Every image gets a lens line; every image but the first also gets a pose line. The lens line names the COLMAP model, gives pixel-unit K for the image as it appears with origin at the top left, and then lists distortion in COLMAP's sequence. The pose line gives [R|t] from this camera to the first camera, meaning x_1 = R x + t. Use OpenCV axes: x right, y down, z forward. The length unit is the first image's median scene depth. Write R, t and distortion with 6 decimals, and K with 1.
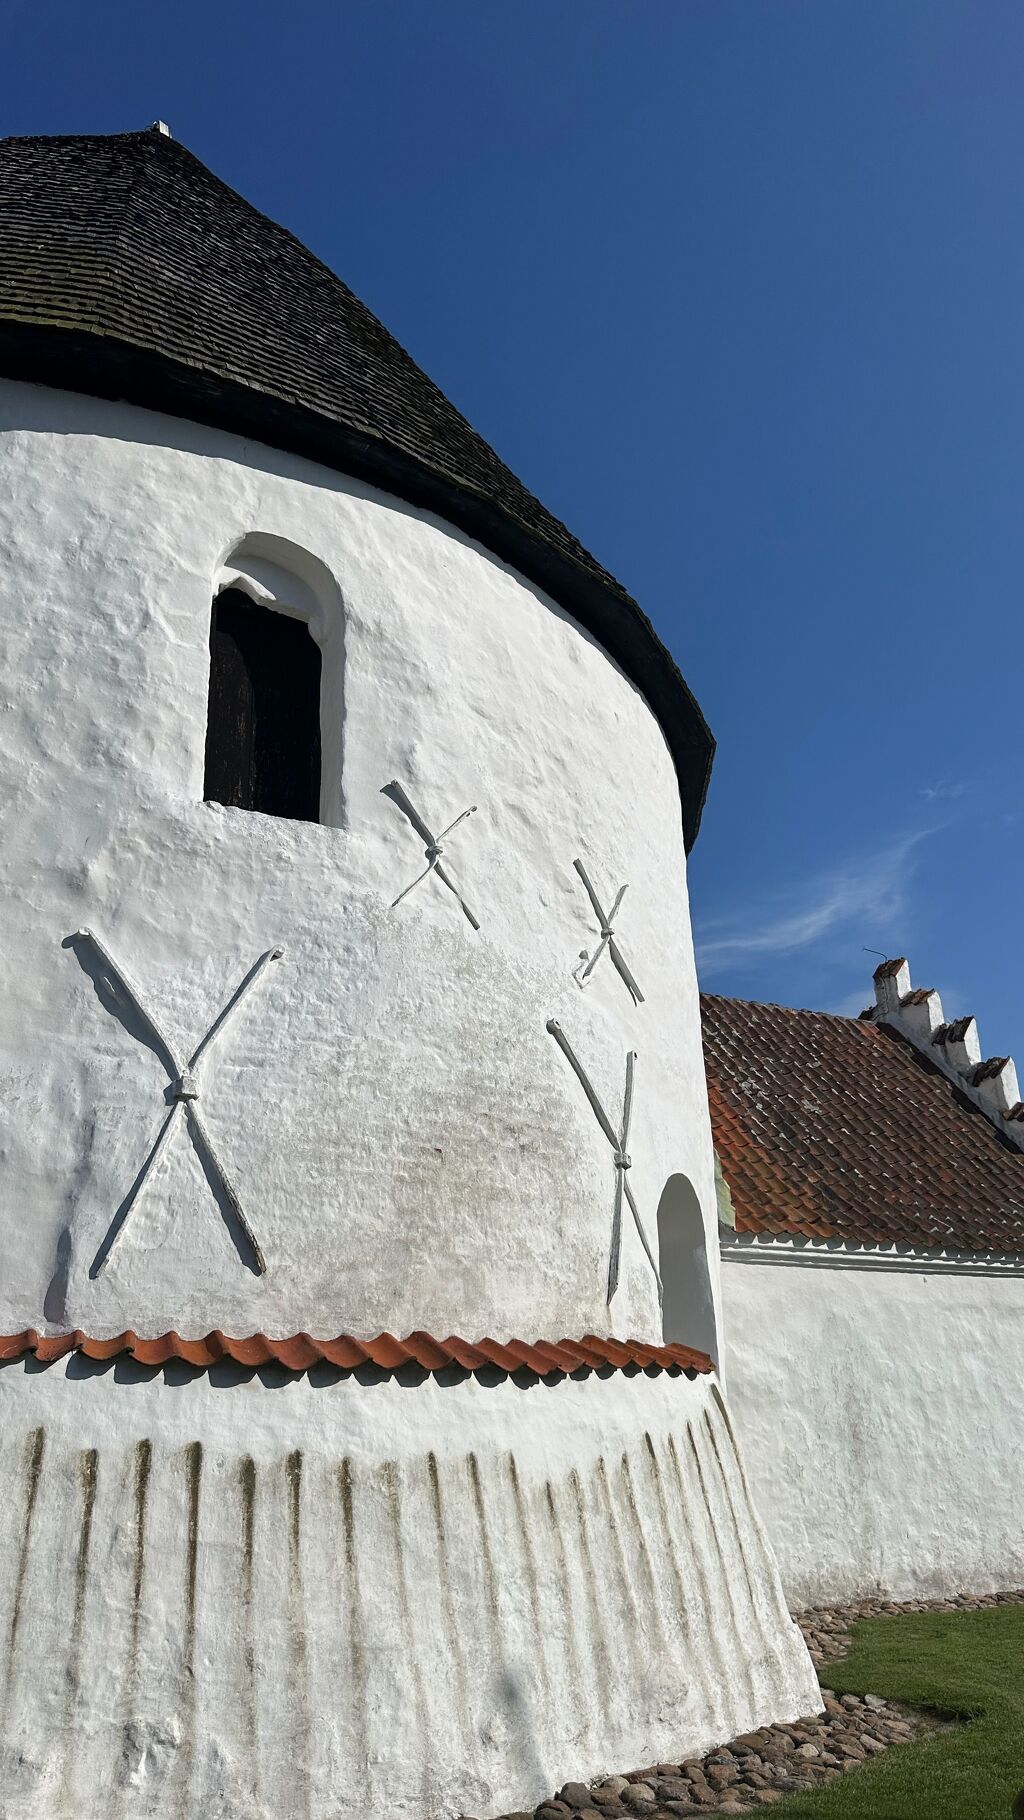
lens RADIAL K [[1255.2, 0, 512.0], [0, 1255.2, 908.0], [0, 0, 1]] dist [-0.003369, -0.001481]
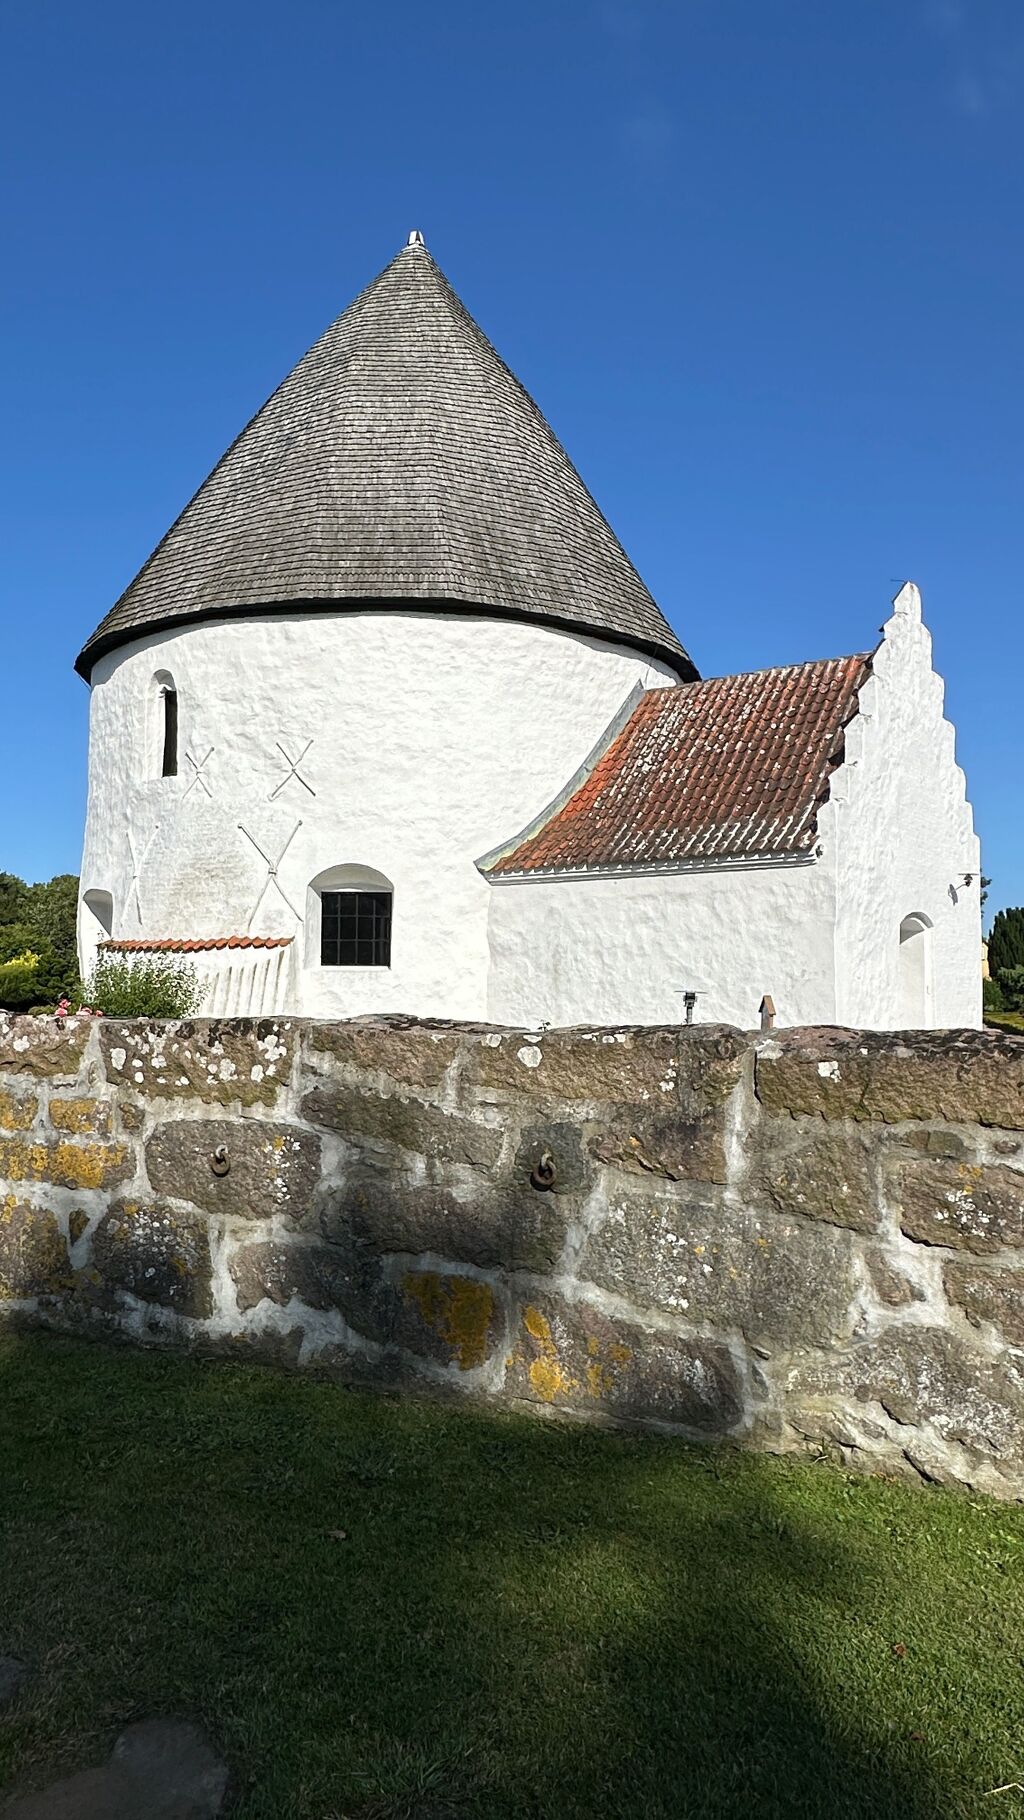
lens RADIAL K [[1176.6, 0, 512.4], [0, 1176.6, 915.3], [0, 0, 1]] dist [0.002345, 0.000068]
pose [[0.427521, -0.028200, -0.903565, 1.775922], [0.343405, 0.929656, 0.133467, 0.096291], [0.836241, -0.367349, 0.407131, 0.281299]]
